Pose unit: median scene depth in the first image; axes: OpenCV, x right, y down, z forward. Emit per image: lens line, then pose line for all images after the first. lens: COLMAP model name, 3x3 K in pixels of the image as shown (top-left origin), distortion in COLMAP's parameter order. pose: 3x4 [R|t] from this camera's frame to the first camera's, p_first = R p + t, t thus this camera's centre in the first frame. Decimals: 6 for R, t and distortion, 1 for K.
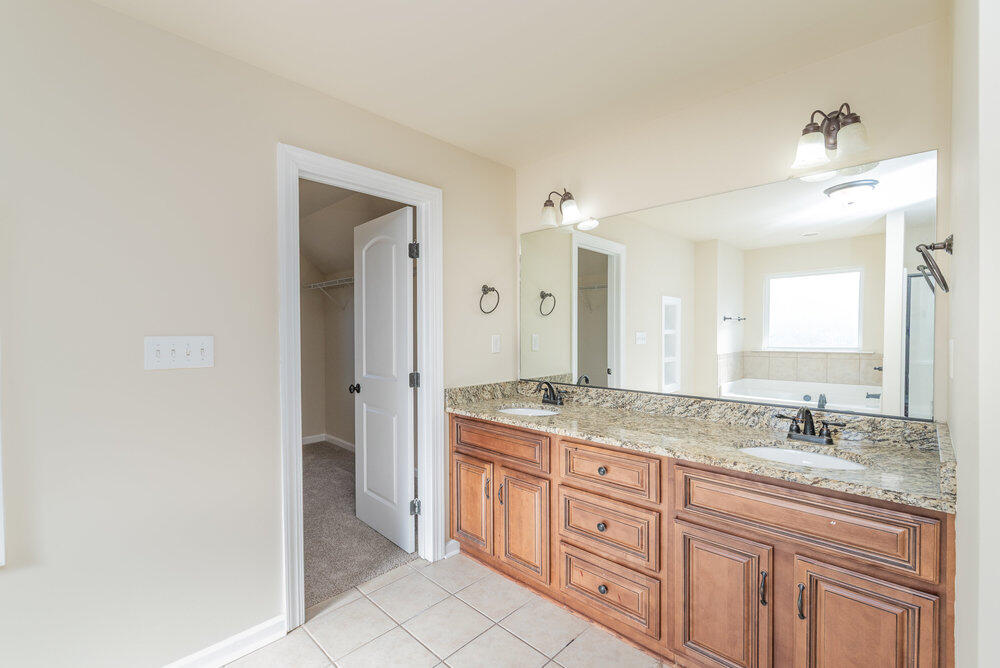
lens RADIAL K [[434.7, 0, 505.8], [0, 434.7, 339.3], [0, 0, 1]] dist [0.008094, 0.001466]
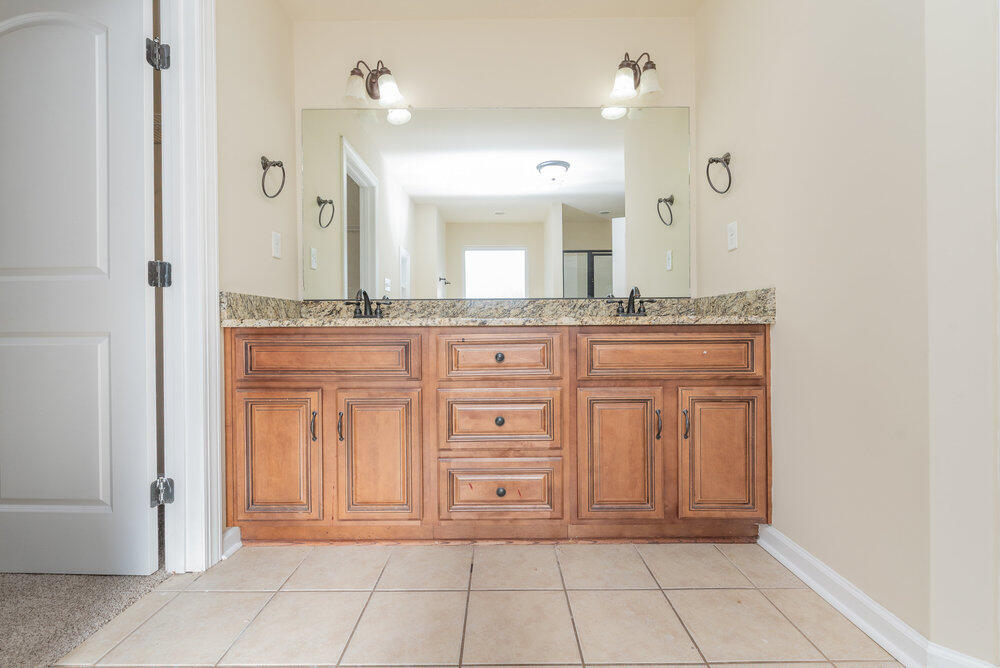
lens RADIAL K [[434.7, 0, 496.0], [0, 434.7, 326.9], [0, 0, 1]] dist [0.008094, 0.001466]
pose [[0.728801, -0.004675, 0.684710, -0.289953], [0.020656, 0.999672, -0.015160, 0.188567], [-0.684414, 0.025192, 0.728658, 0.266215]]
